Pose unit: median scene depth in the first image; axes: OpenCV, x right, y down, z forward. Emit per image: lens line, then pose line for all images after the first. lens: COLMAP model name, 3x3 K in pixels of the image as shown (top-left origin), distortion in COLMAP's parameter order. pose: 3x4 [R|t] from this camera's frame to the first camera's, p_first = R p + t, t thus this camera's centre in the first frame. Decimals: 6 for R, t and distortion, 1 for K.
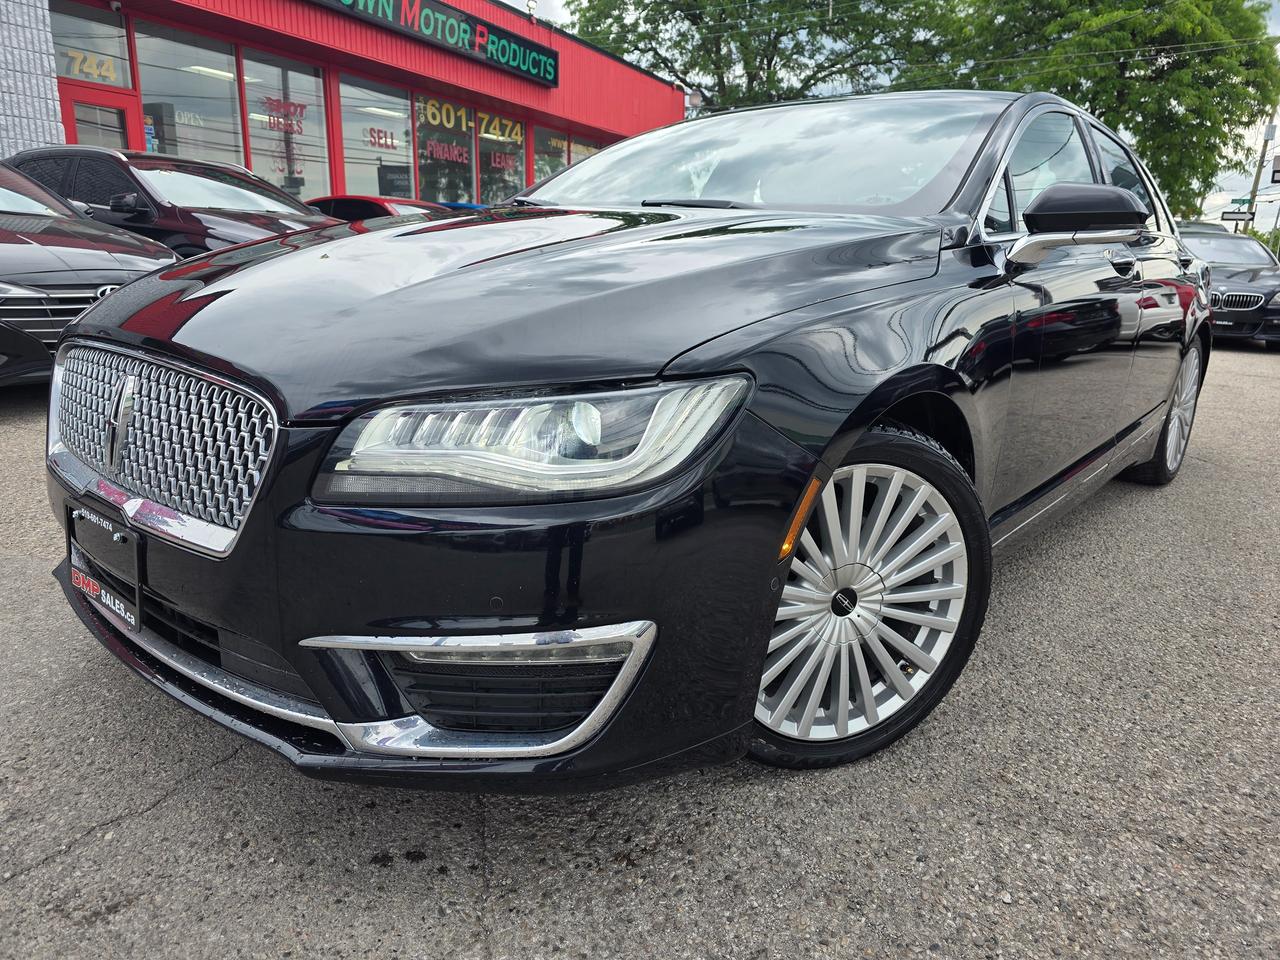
lens RADIAL K [[884.2, 0, 630.2], [0, 884.2, 452.4], [0, 0, 1]] dist [0.062696, -0.064637]
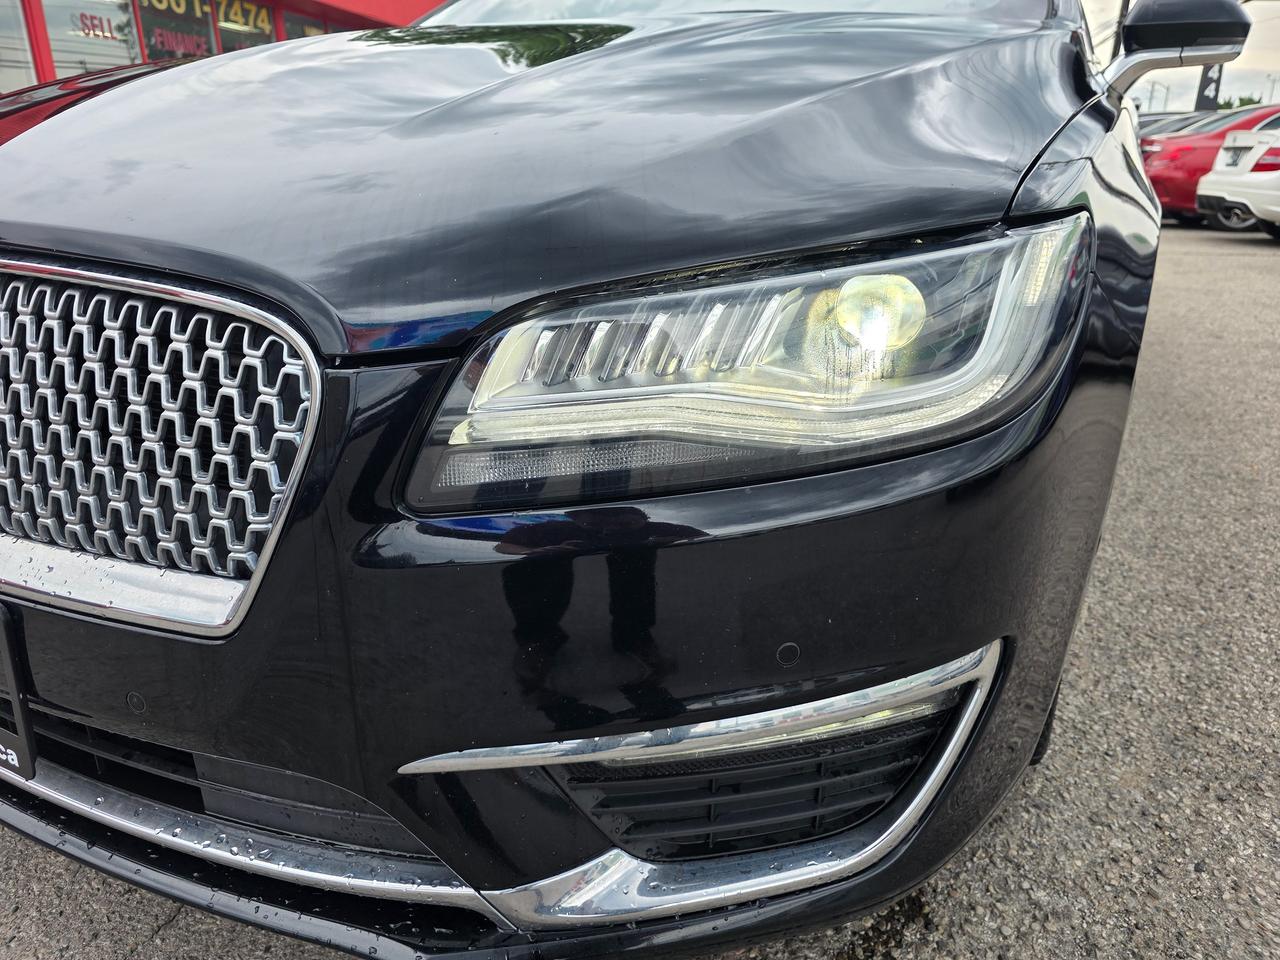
lens RADIAL K [[912.3, 0, 639.0], [0, 912.3, 502.7], [0, 0, 1]] dist [0.089719, -0.101433]
pose [[0.971846, -0.117433, 0.204268, -0.244311], [0.090001, 0.986225, 0.138779, -0.008055], [-0.217751, -0.116487, 0.969028, 0.334717]]
